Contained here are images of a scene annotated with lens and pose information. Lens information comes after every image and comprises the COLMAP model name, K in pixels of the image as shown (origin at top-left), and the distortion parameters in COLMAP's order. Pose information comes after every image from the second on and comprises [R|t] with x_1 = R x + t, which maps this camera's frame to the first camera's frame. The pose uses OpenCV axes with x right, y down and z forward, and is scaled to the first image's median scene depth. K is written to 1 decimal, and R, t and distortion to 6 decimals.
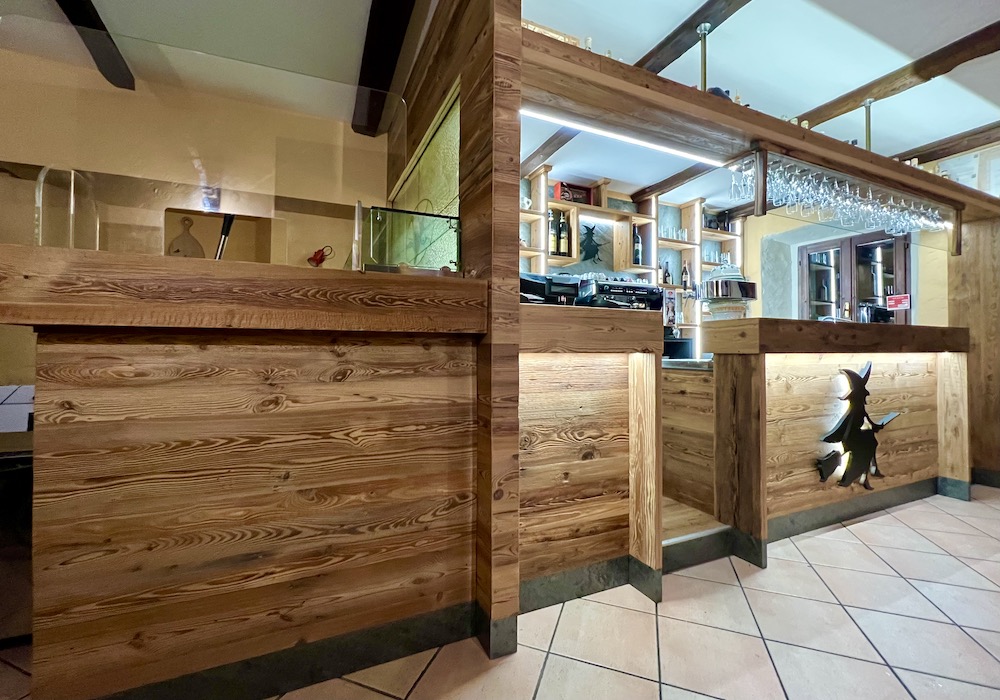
lens RADIAL K [[425.5, 0, 500.0], [0, 425.5, 350.0], [0, 0, 1]] dist [0.000360, -0.000199]
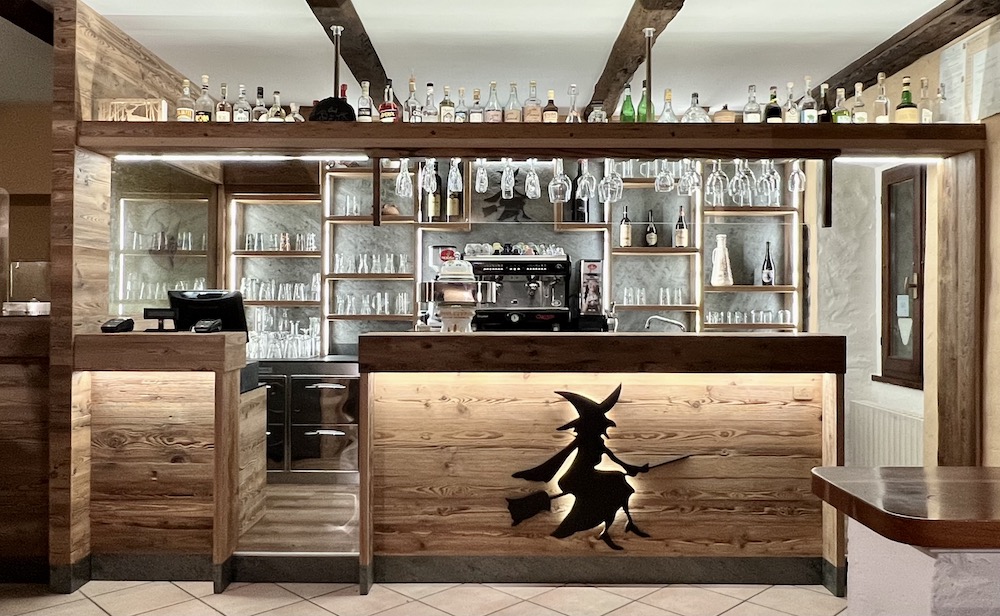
lens RADIAL K [[811.4, 0, 500.0], [0, 811.4, 308.0], [0, 0, 1]] dist [0.002082, -0.005892]
pose [[0.909420, 0.002436, -0.415872, 1.663389], [-0.000692, 0.999990, 0.004344, -0.147044], [0.415879, -0.003663, 0.909413, -0.543862]]
